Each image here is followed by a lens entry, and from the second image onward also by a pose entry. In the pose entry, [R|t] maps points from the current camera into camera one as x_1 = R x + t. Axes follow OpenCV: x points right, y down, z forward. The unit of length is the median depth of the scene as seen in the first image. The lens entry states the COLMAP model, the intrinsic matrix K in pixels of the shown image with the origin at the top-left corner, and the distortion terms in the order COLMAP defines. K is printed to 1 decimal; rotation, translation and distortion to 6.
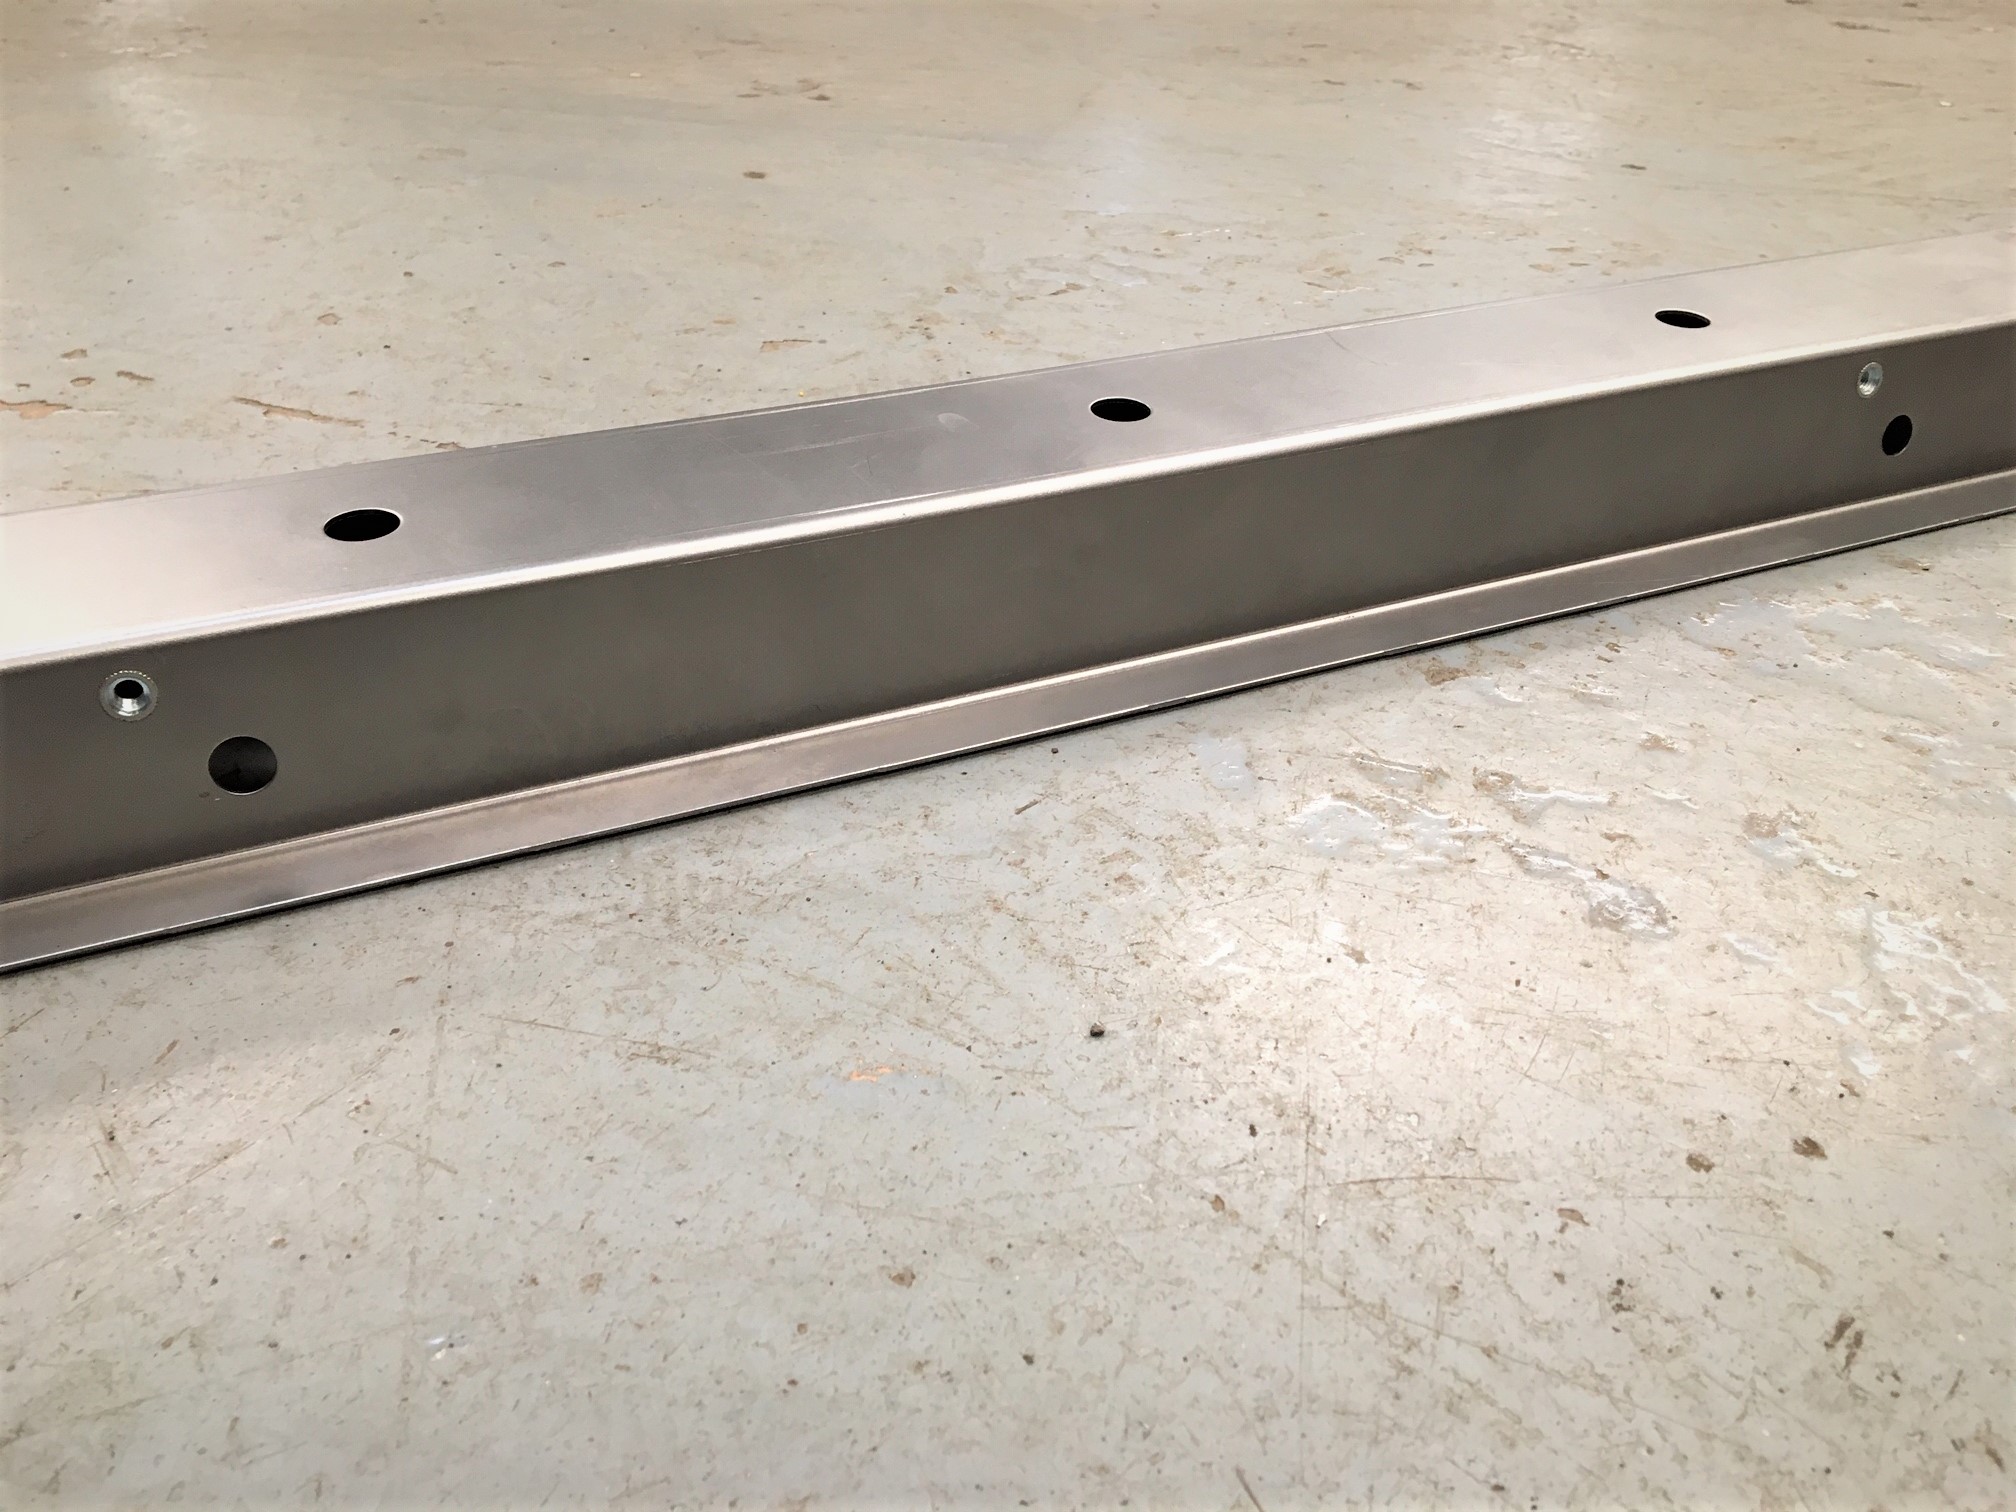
lens RADIAL K [[1689.7, 0, 1011.9], [0, 1689.7, 747.8], [0, 0, 1]] dist [0.077014, -0.112081]
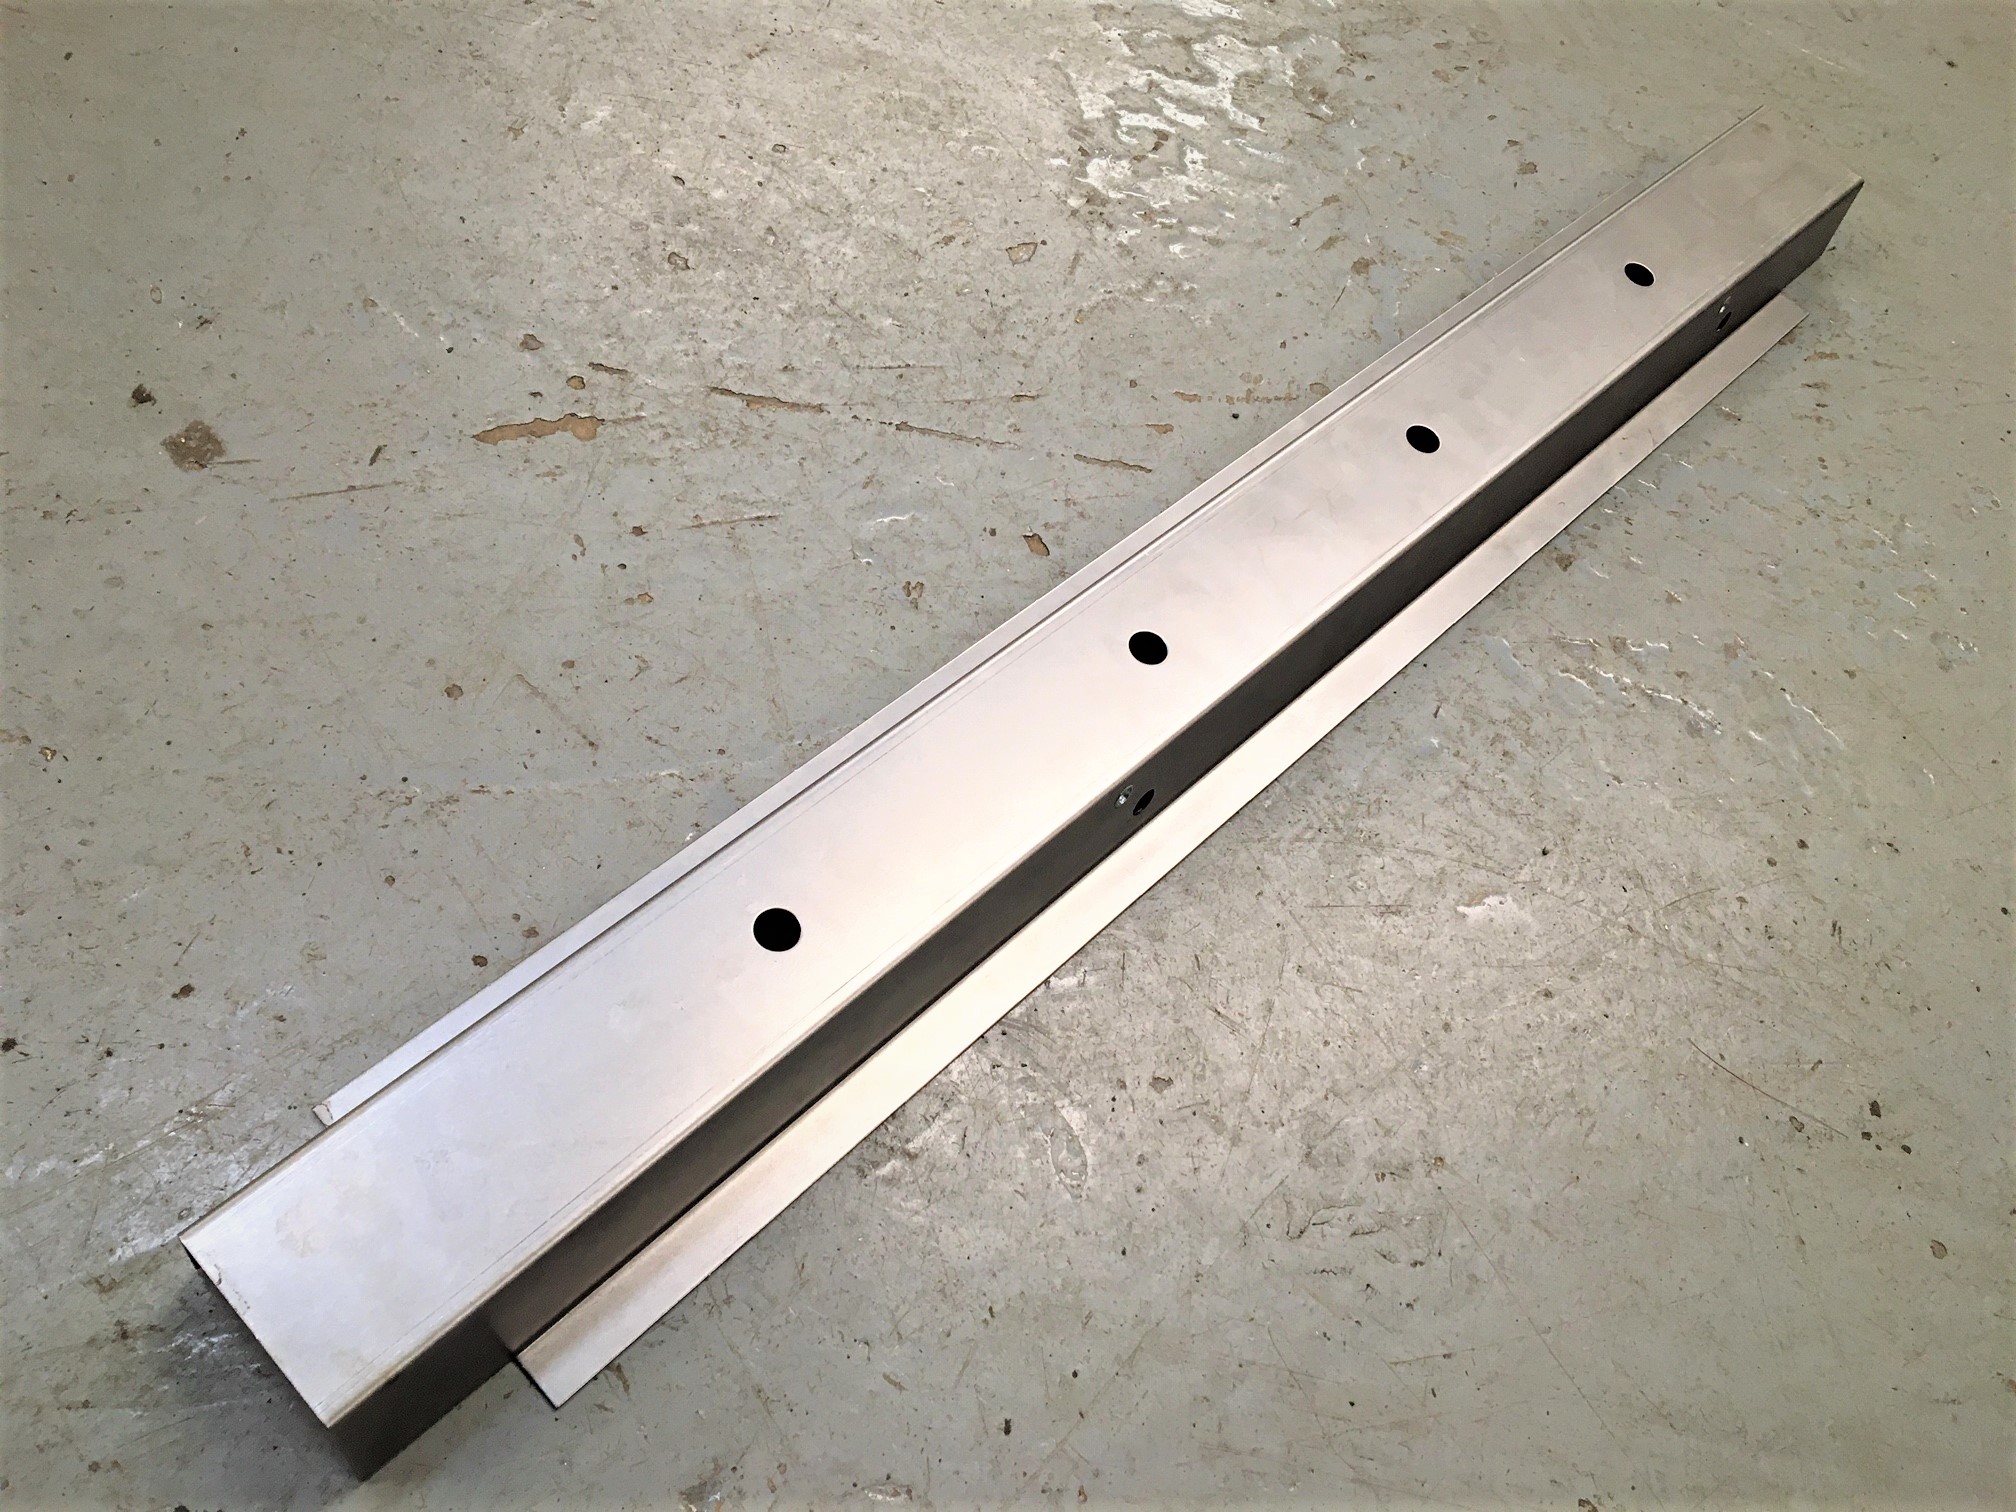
lens RADIAL K [[1689.7, 0, 999.9], [0, 1689.7, 742.9], [0, 0, 1]] dist [0.077014, -0.112081]
pose [[0.921055, -0.199325, 0.334555, -1.518310], [0.023681, 0.886161, 0.462772, -1.155427], [-0.388711, -0.418316, 0.820924, -0.571607]]
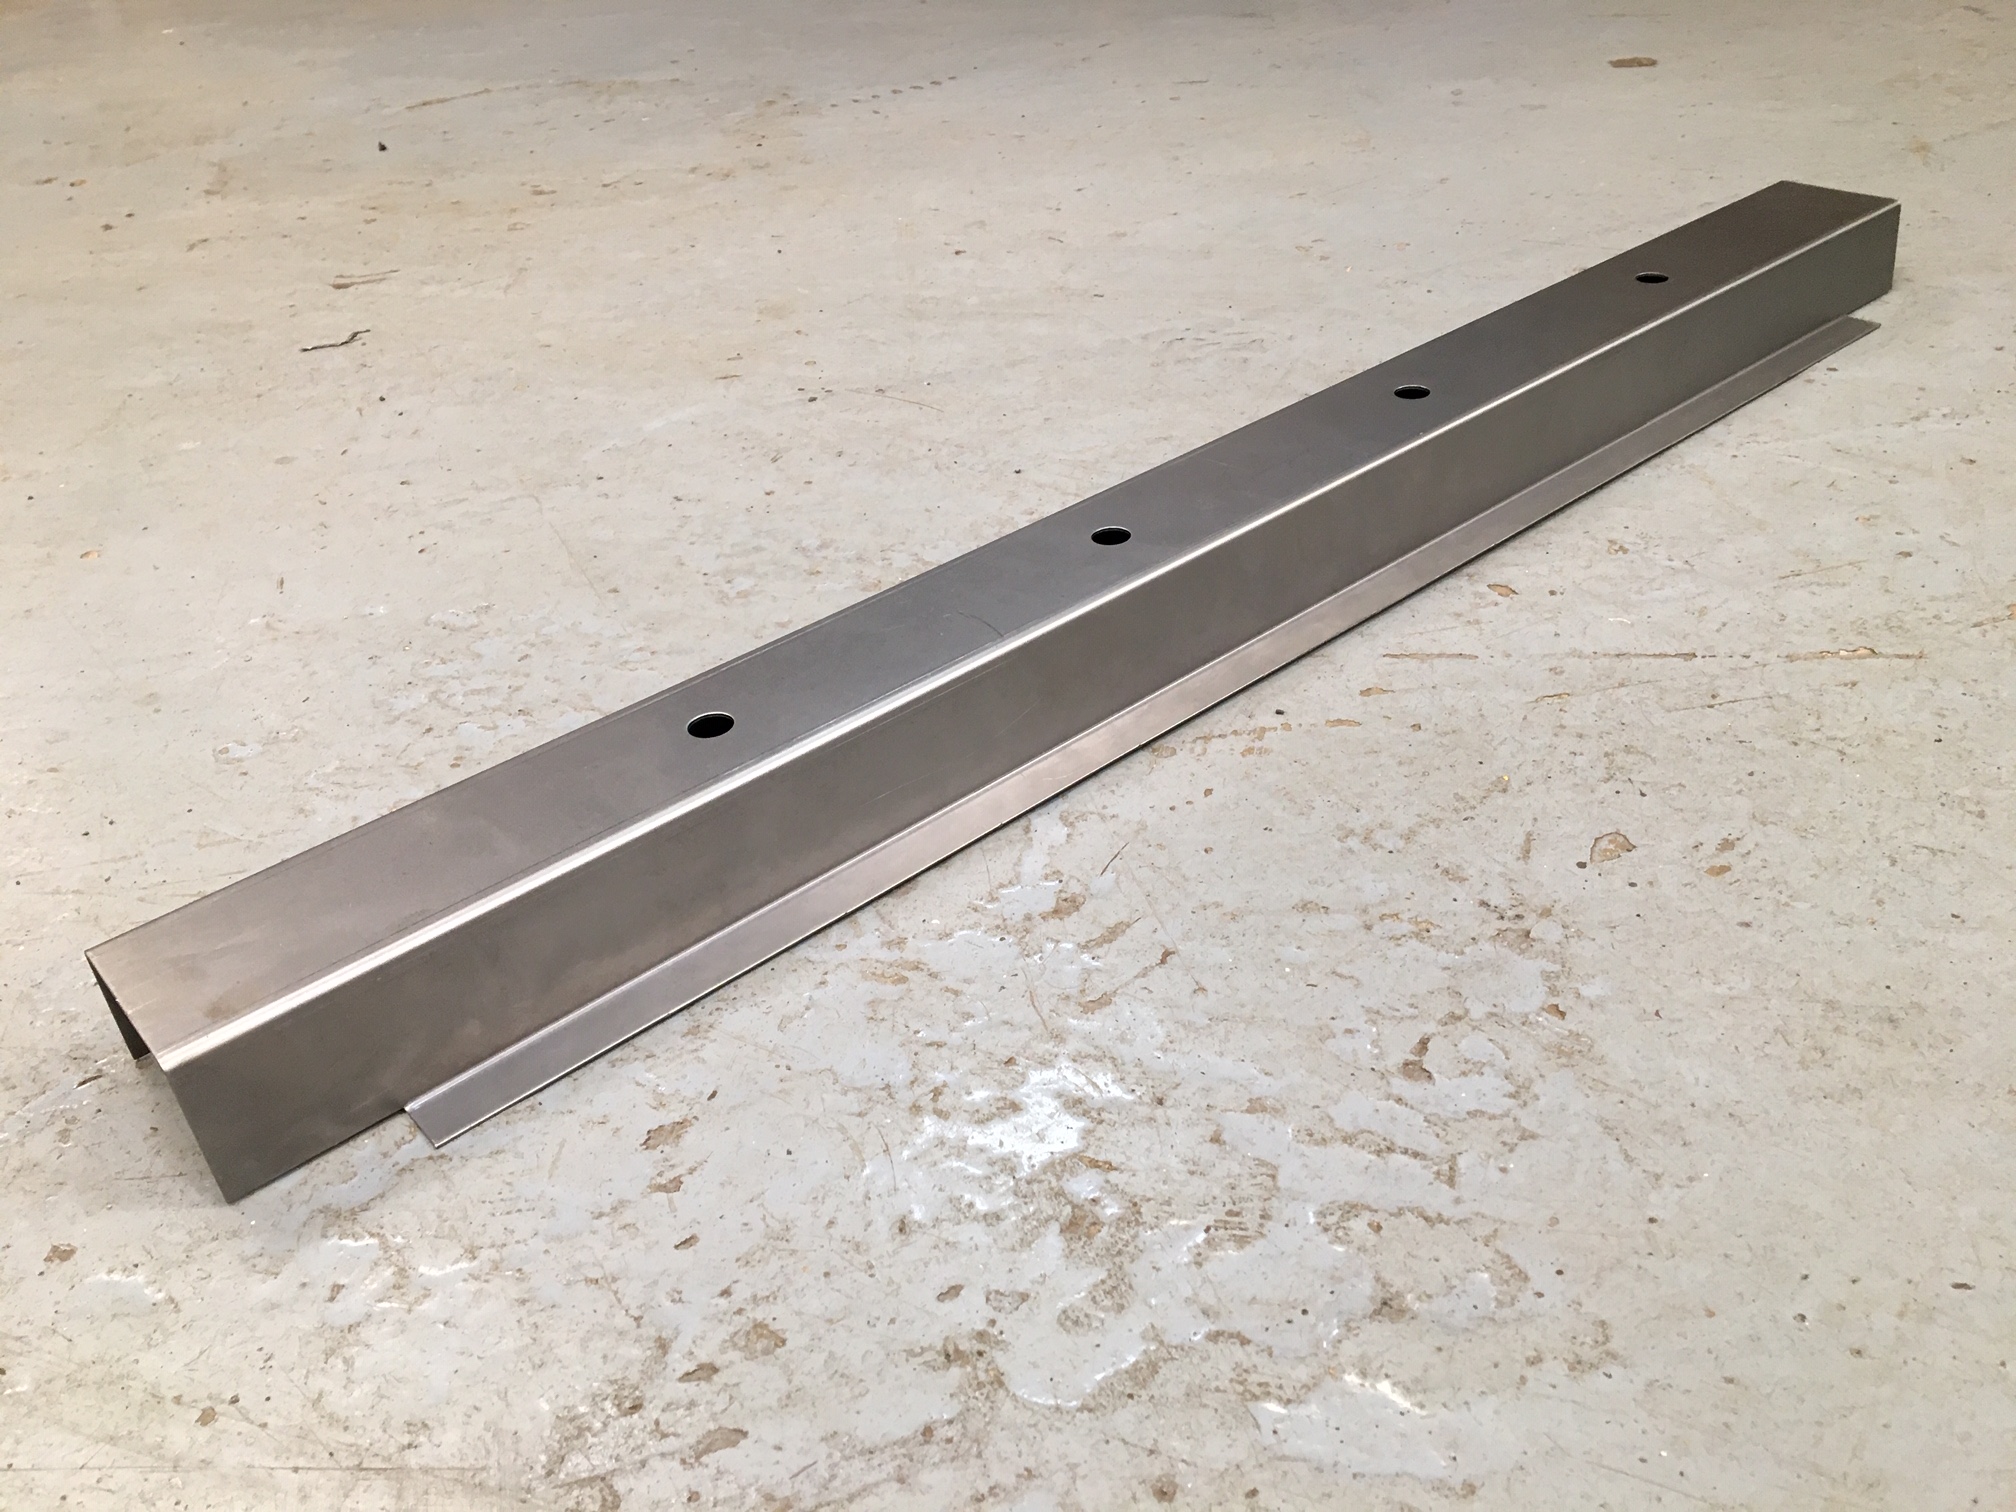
lens RADIAL K [[1689.7, 0, 1012.1], [0, 1689.7, 750.2], [0, 0, 1]] dist [0.077014, -0.112081]
pose [[-0.959760, 0.186730, -0.209743, 0.801685], [-0.116482, 0.414899, 0.902381, -2.352981], [0.255524, 0.890500, -0.376453, 2.733363]]
